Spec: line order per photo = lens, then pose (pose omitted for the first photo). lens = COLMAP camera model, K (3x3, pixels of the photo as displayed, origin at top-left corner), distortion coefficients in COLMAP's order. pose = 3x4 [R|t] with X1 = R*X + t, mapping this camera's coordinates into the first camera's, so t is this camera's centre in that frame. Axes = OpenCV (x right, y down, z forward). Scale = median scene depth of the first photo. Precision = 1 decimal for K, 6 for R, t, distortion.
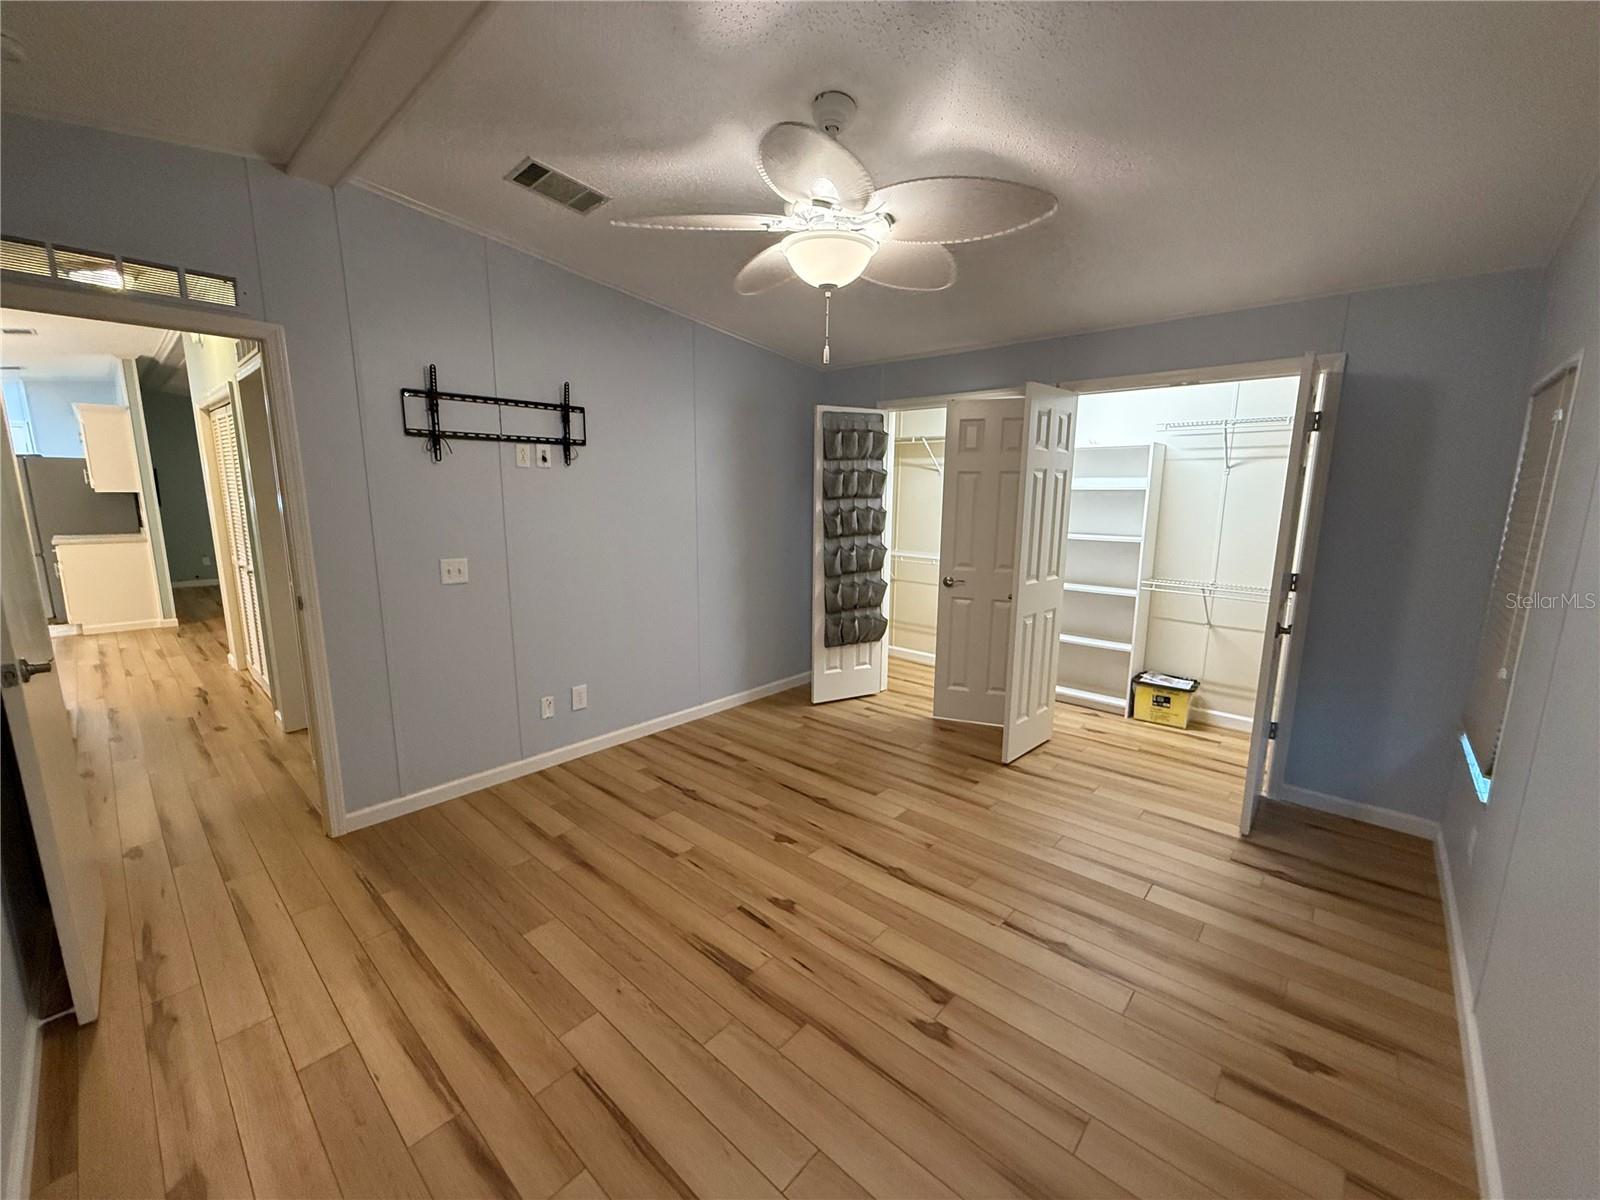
lens RADIAL K [[636.3, 0, 796.0], [0, 636.3, 603.5], [0, 0, 1]] dist [-0.001835, 0.000189]
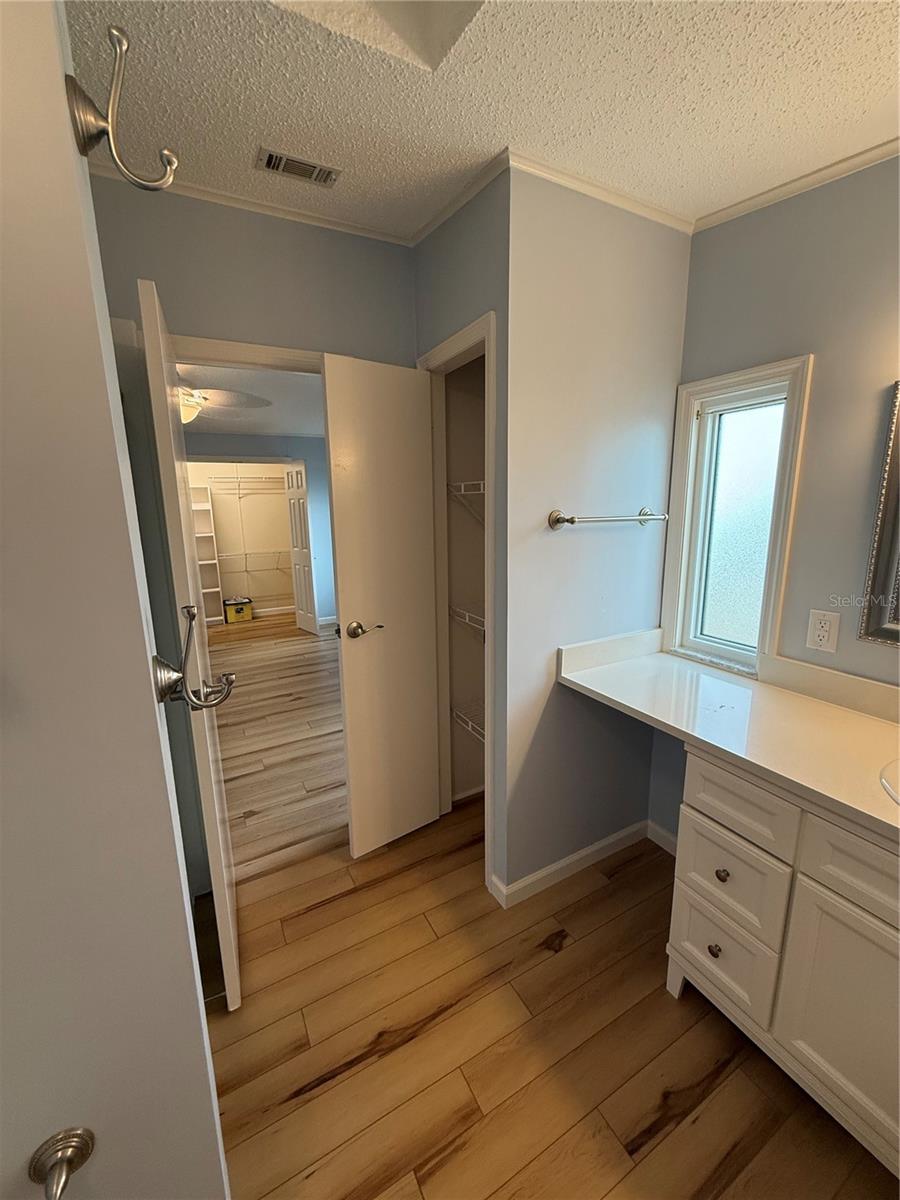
lens RADIAL K [[477.2, 0, 443.1], [0, 477.2, 598.3], [0, 0, 1]] dist [-0.001835, 0.000189]
pose [[0.340531, -0.193035, 0.920204, -0.656923], [0.189473, 0.972709, 0.133933, 0.033092], [-0.920944, 0.128746, 0.367813, -0.200375]]
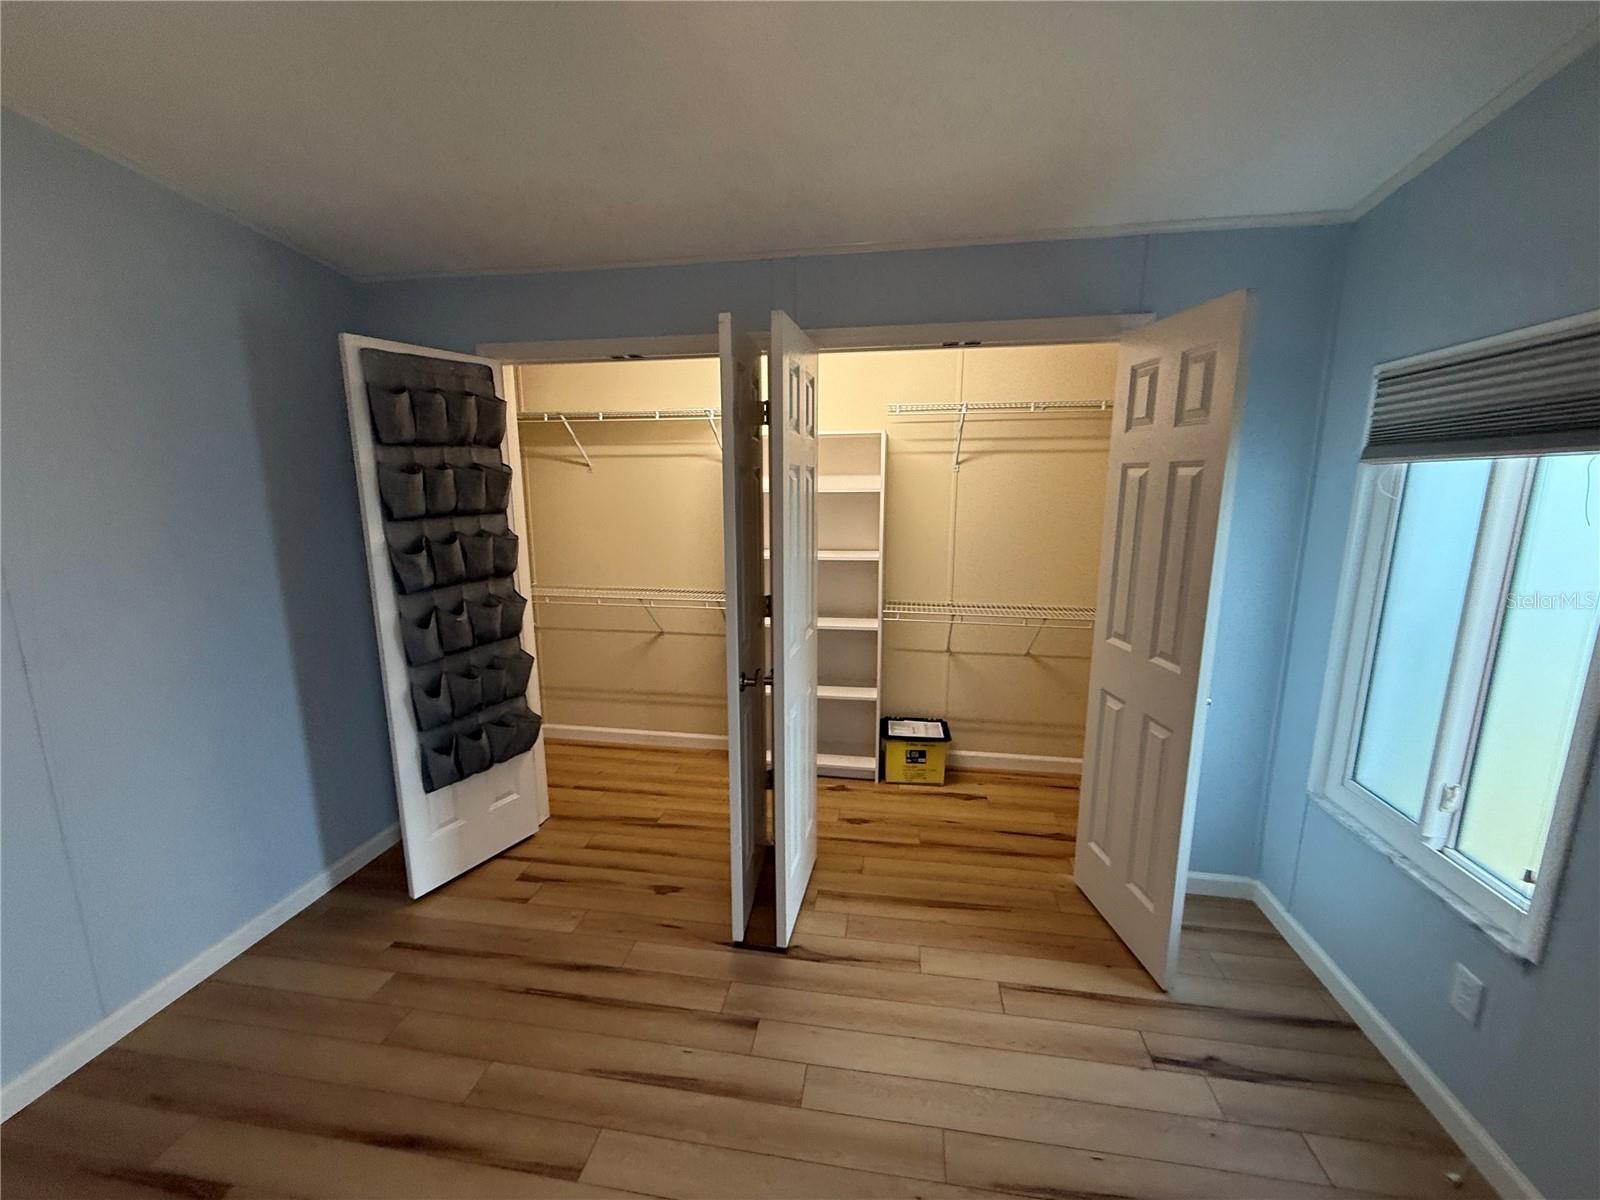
lens RADIAL K [[636.3, 0, 791.8], [0, 636.3, 598.4], [0, 0, 1]] dist [-0.001835, 0.000189]
pose [[0.844566, -0.106924, 0.524667, 0.048445], [0.104352, 0.993939, 0.034581, -0.091797], [-0.525185, 0.025545, 0.850605, 0.420284]]
